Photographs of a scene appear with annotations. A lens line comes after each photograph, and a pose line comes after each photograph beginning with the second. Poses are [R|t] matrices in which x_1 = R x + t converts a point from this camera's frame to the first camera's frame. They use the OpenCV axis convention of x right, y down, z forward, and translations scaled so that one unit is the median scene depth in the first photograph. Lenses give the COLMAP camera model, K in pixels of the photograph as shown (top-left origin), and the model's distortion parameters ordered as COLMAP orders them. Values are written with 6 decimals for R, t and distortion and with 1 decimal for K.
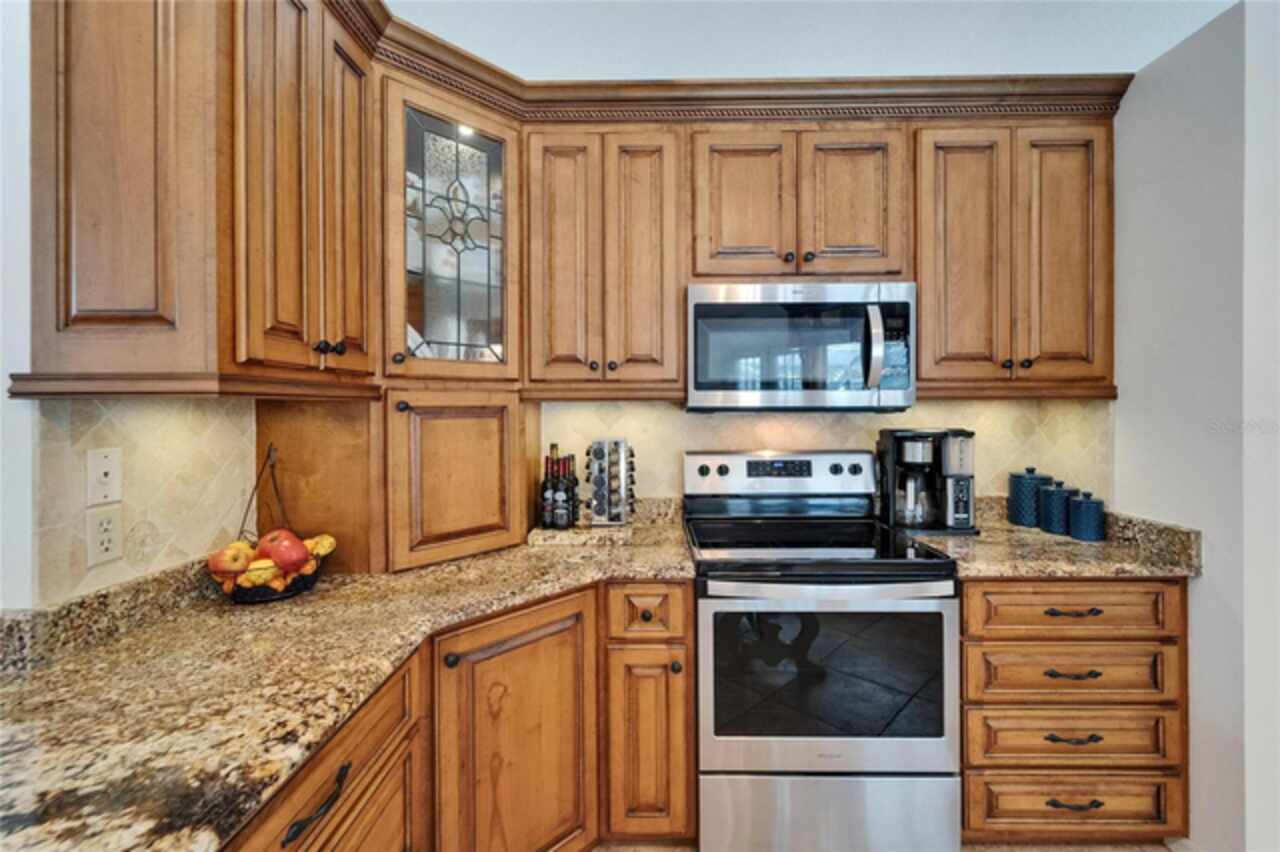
lens RADIAL K [[514.7, 0, 637.2], [0, 514.7, 409.4], [0, 0, 1]] dist [0.002368, -0.001663]
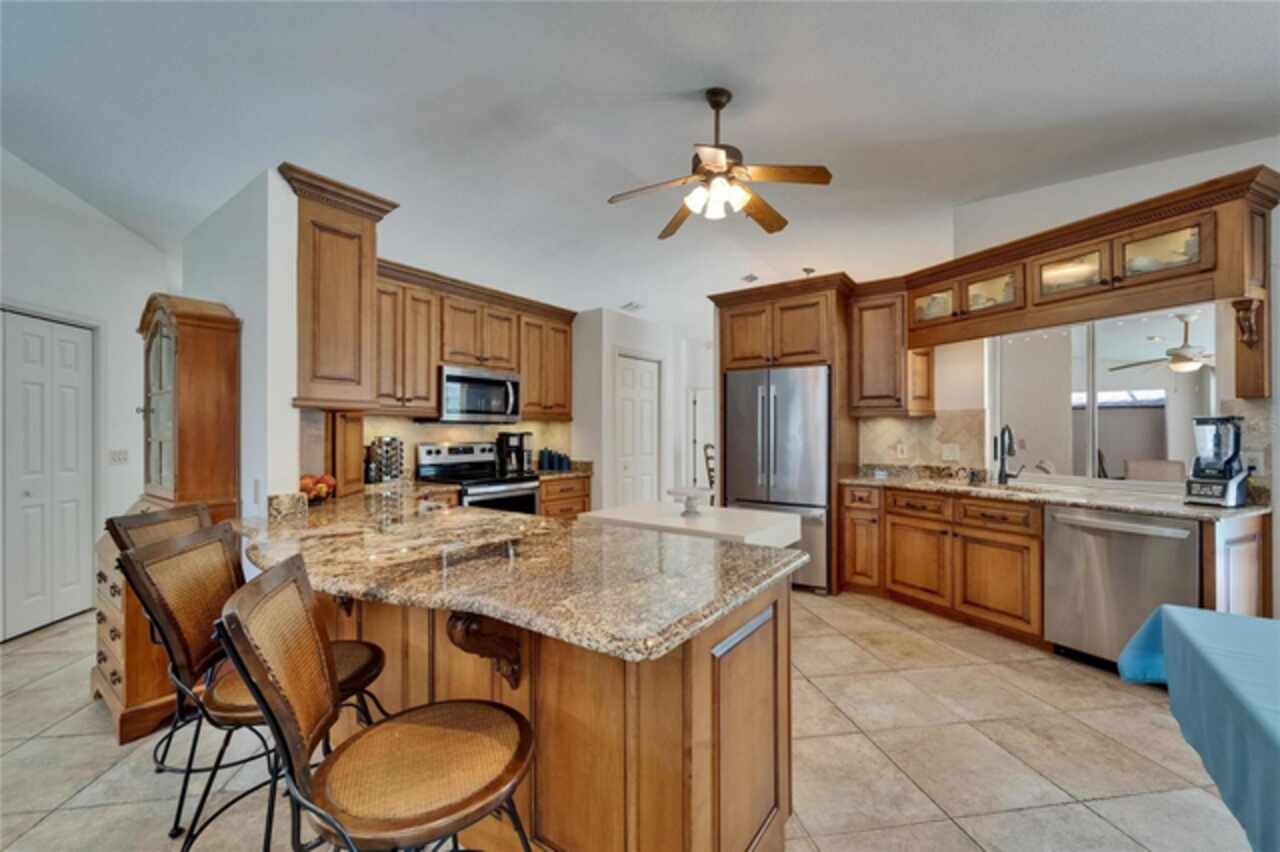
lens RADIAL K [[514.7, 0, 631.2], [0, 514.7, 430.3], [0, 0, 1]] dist [0.002368, -0.001663]
pose [[0.581485, 0.006779, 0.813529, -1.232909], [0.002201, 0.999949, -0.009906, 0.062246], [-0.813554, 0.007551, 0.581440, -0.954067]]
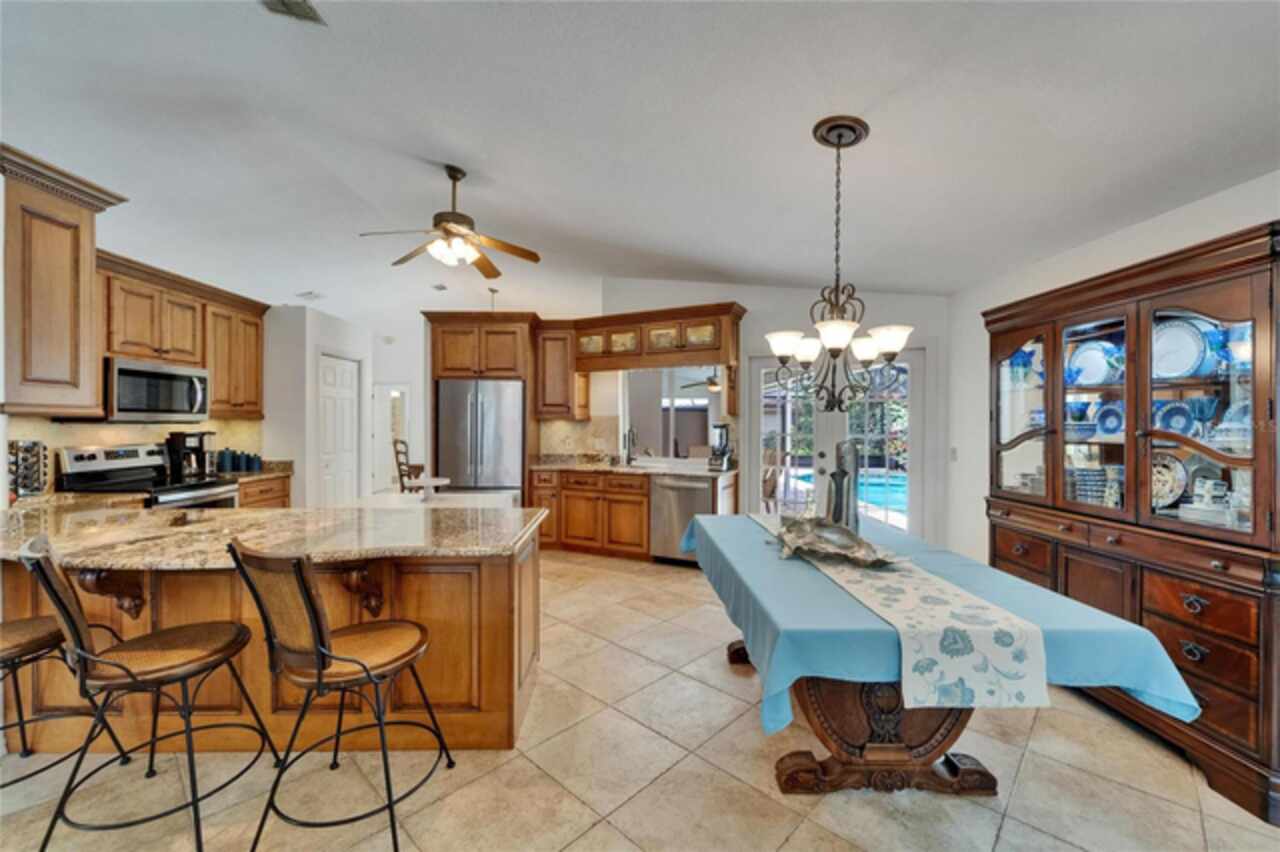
lens RADIAL K [[514.7, 0, 634.1], [0, 514.7, 426.4], [0, 0, 1]] dist [0.002368, -0.001663]
pose [[-0.033906, -0.003068, 0.999420, -1.896056], [0.001353, 0.999994, 0.003116, 0.013759], [-0.999424, 0.001458, -0.033902, -0.888051]]
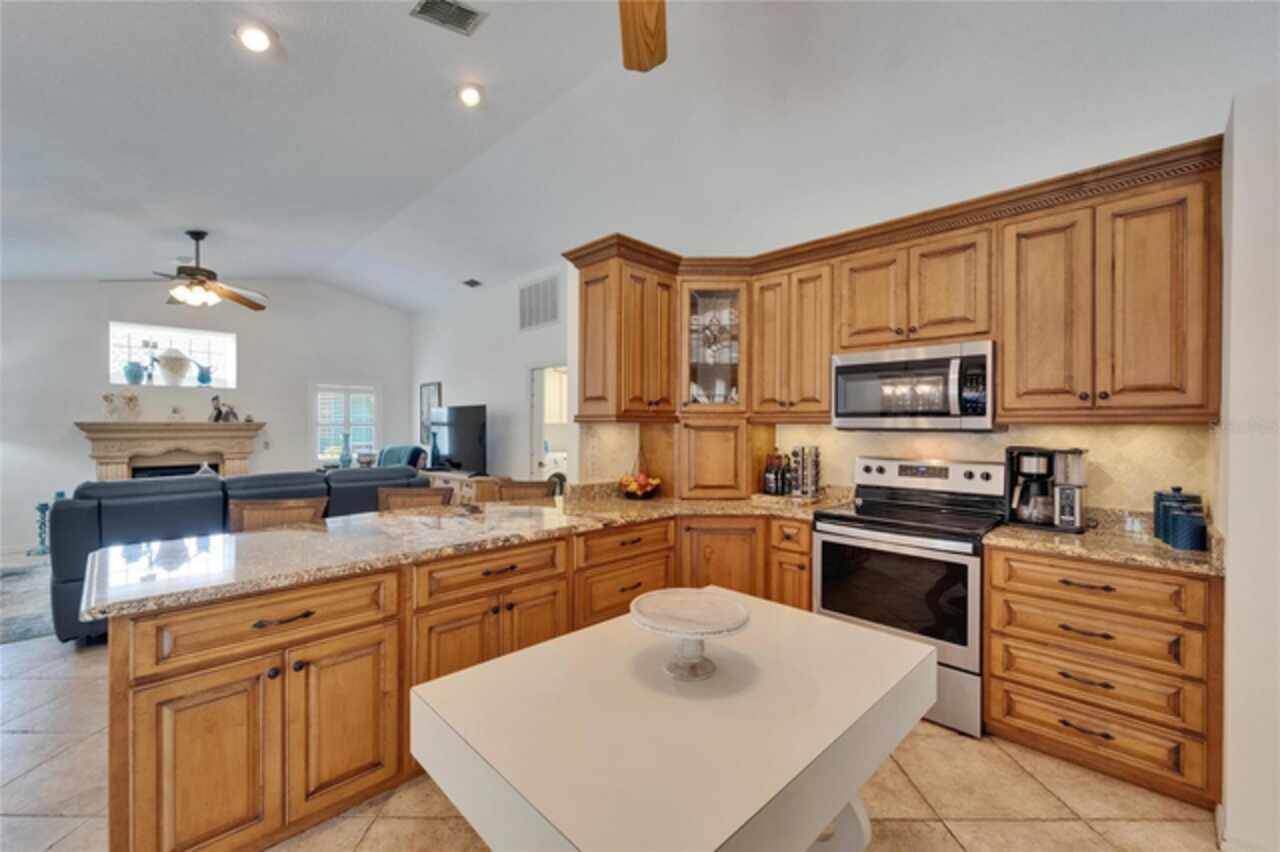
lens RADIAL K [[514.7, 0, 634.3], [0, 514.7, 426.6], [0, 0, 1]] dist [0.002368, -0.001663]
pose [[0.724127, 0.011002, -0.689579, 0.790986], [-0.011970, 0.999923, 0.003384, -0.005006], [0.689563, 0.005804, 0.724202, -0.667323]]
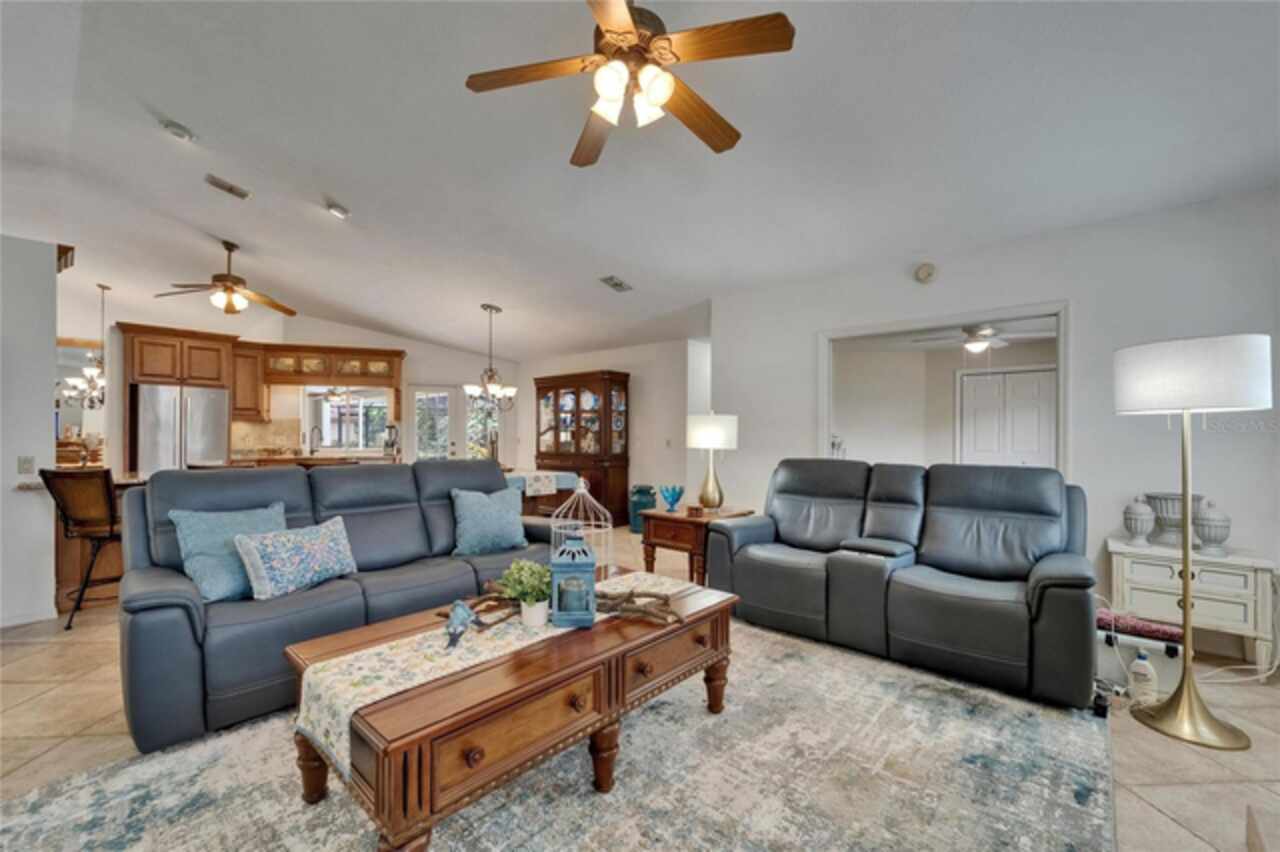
lens RADIAL K [[514.7, 0, 630.7], [0, 514.7, 434.4], [0, 0, 1]] dist [0.002368, -0.001663]
pose [[-0.758424, 0.003146, 0.651754, -3.577957], [0.002390, 0.999995, -0.002046, 0.103792], [-0.651757, 0.000006, -0.758428, 0.585967]]
